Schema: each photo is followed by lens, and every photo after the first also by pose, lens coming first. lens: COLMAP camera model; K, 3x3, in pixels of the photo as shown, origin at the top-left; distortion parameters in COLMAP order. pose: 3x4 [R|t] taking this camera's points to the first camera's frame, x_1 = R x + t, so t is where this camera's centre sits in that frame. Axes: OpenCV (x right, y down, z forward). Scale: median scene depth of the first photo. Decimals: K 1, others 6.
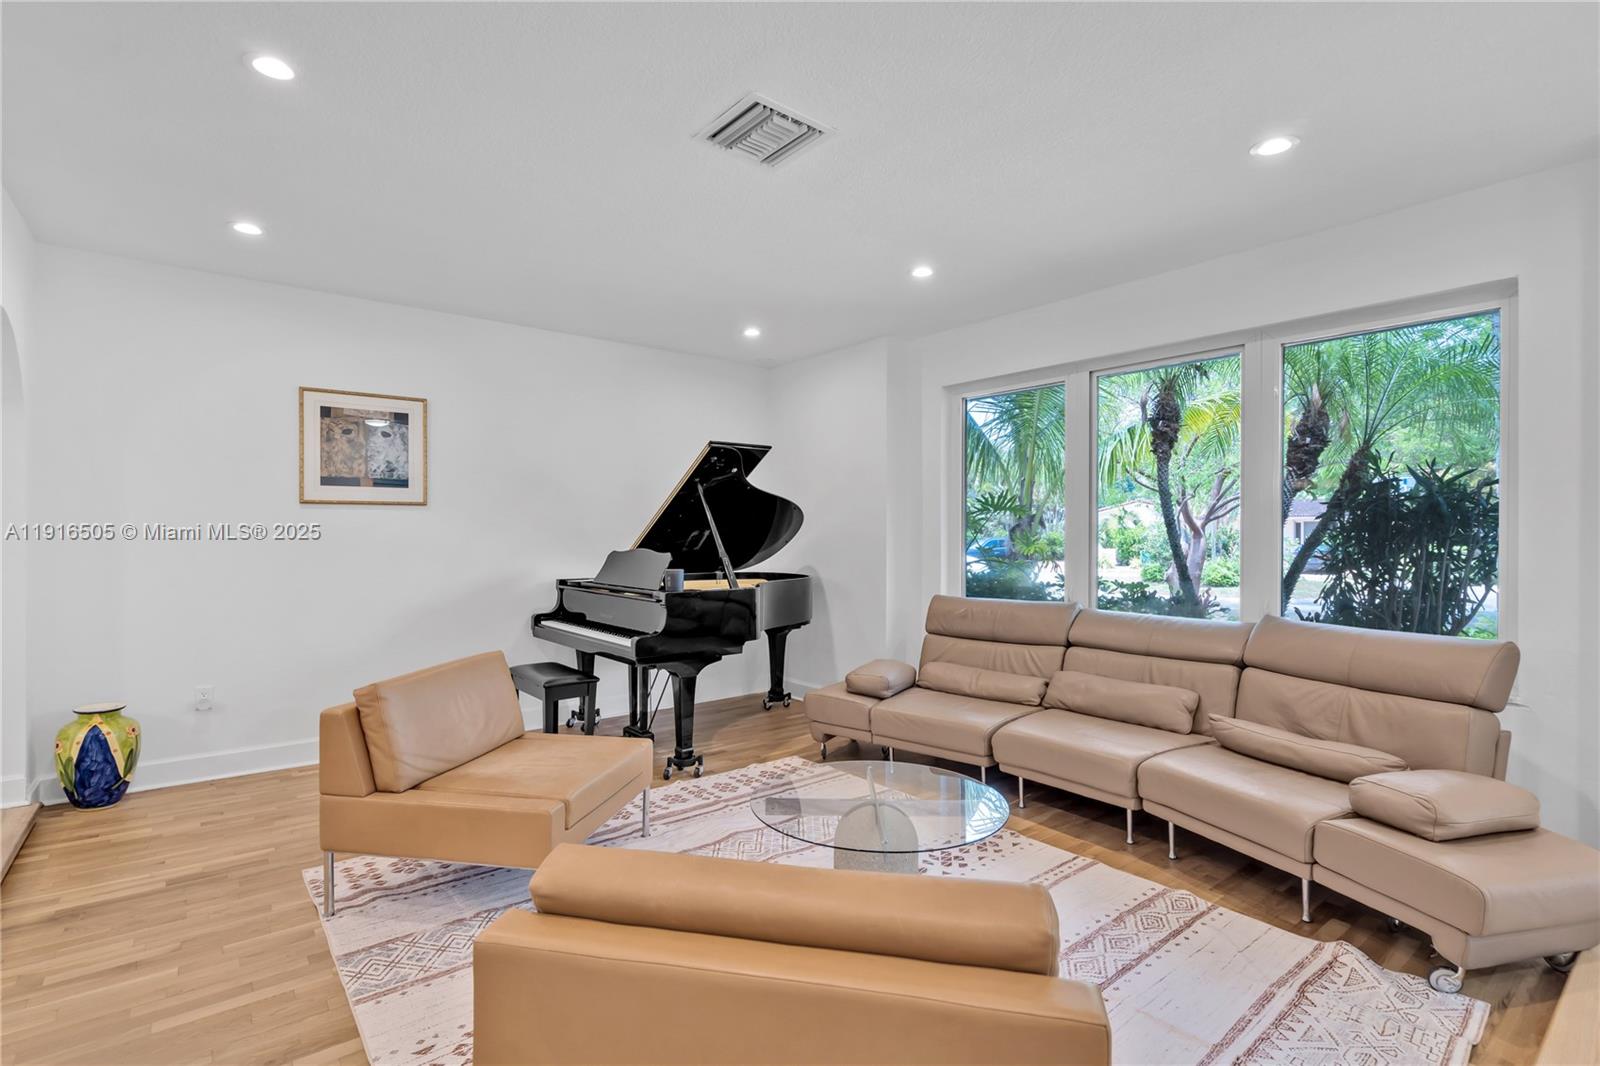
lens RADIAL K [[757.4, 0, 801.0], [0, 757.4, 527.4], [0, 0, 1]] dist [0.001207, -0.000894]
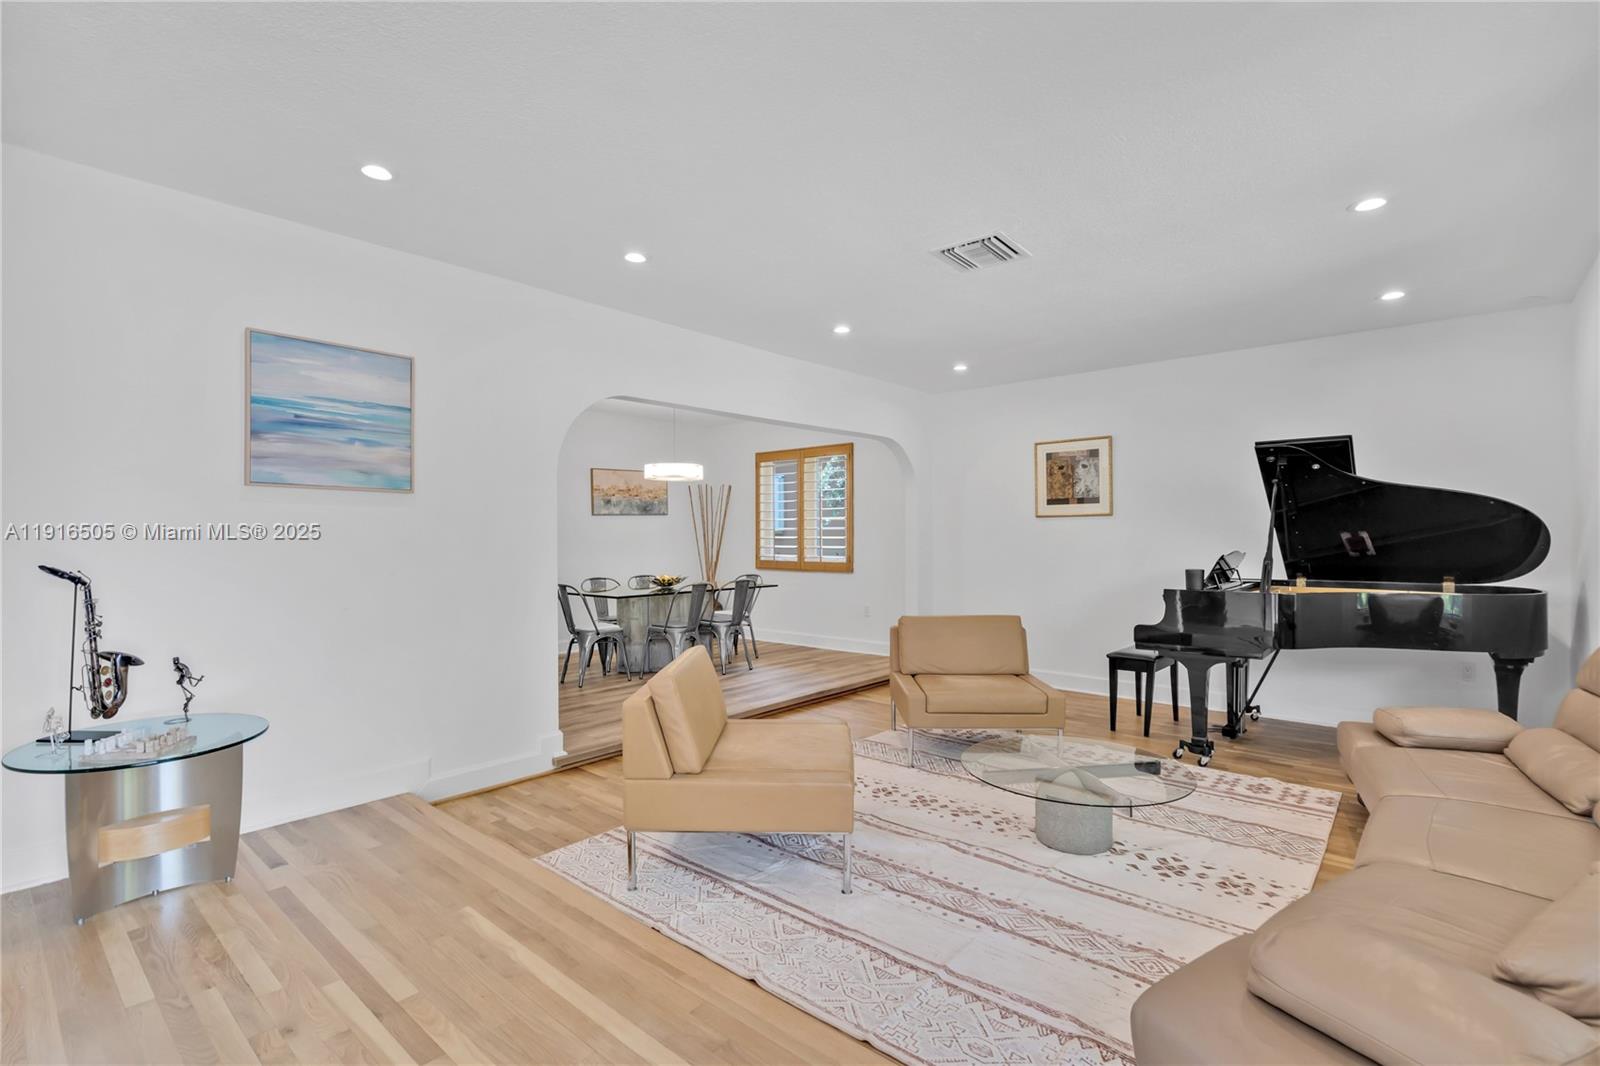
lens RADIAL K [[757.4, 0, 817.9], [0, 757.4, 536.4], [0, 0, 1]] dist [0.001207, -0.000894]
pose [[0.176248, -0.002714, -0.984342, 0.780339], [0.012814, 0.999918, -0.000463, 0.001703], [0.984262, -0.012532, 0.176269, 0.276954]]
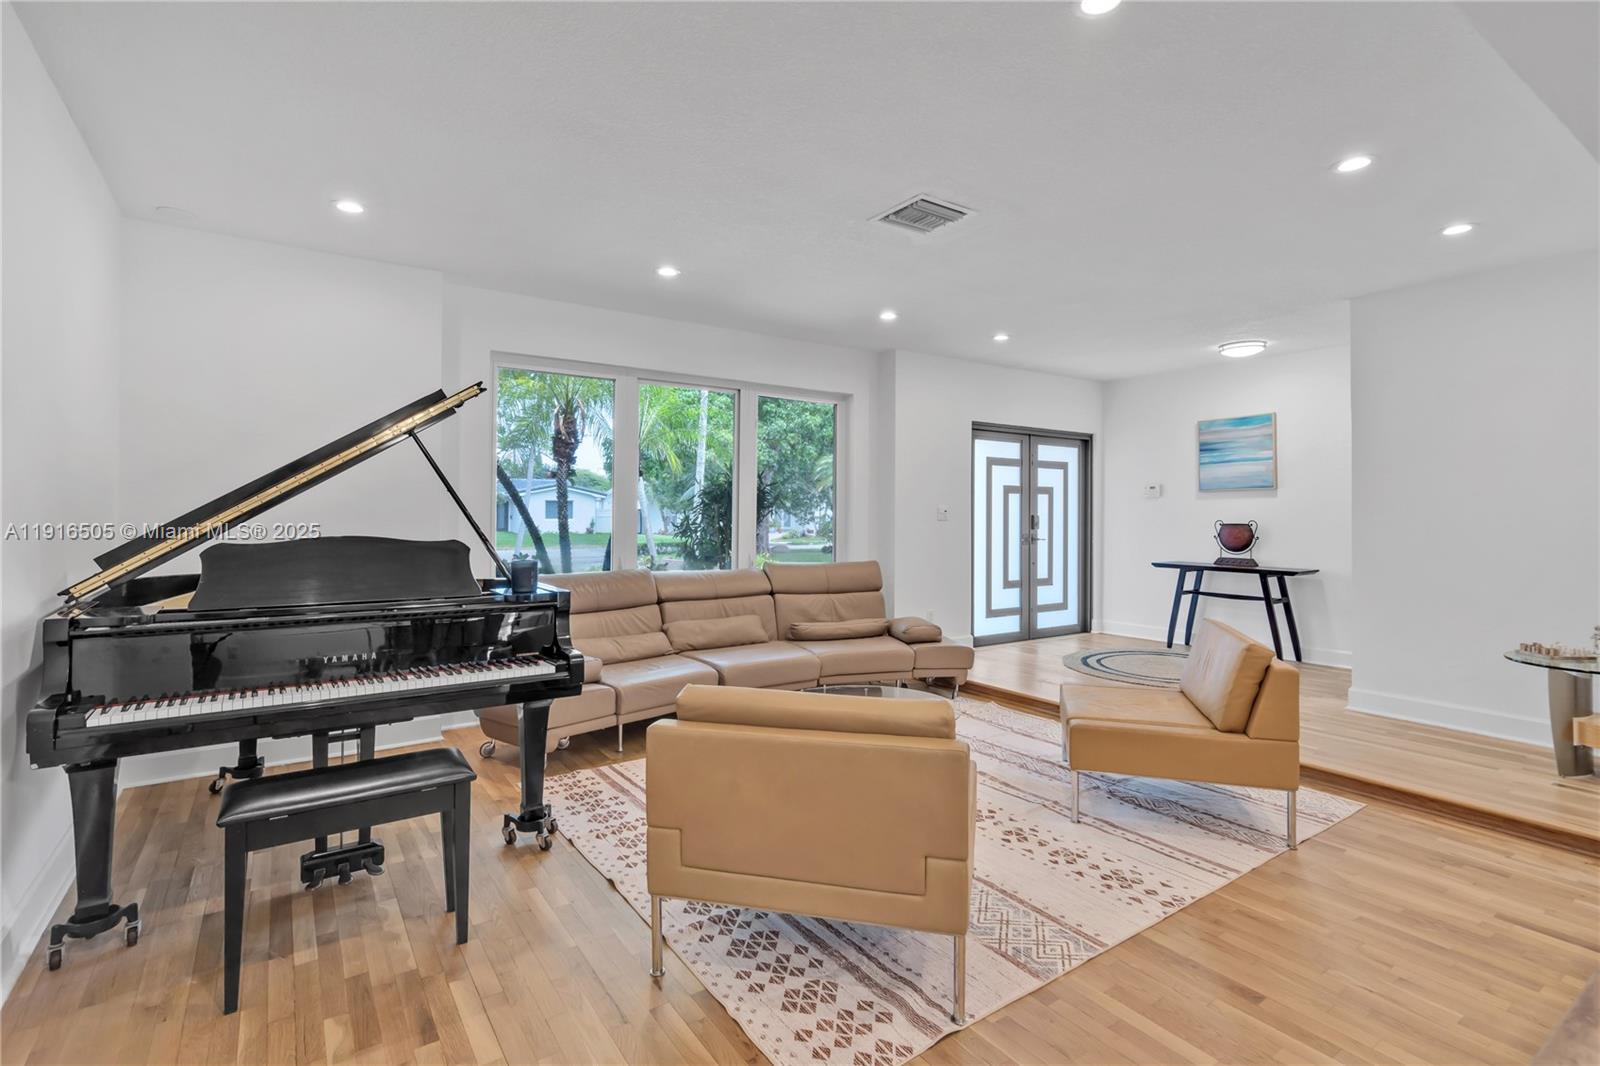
lens RADIAL K [[757.4, 0, 791.4], [0, 757.4, 521.9], [0, 0, 1]] dist [0.001207, -0.000894]
pose [[0.087093, -0.018132, 0.996035, -0.851977], [-0.013391, 0.999723, 0.019370, -0.002792], [-0.996110, -0.015025, 0.086827, 0.678937]]
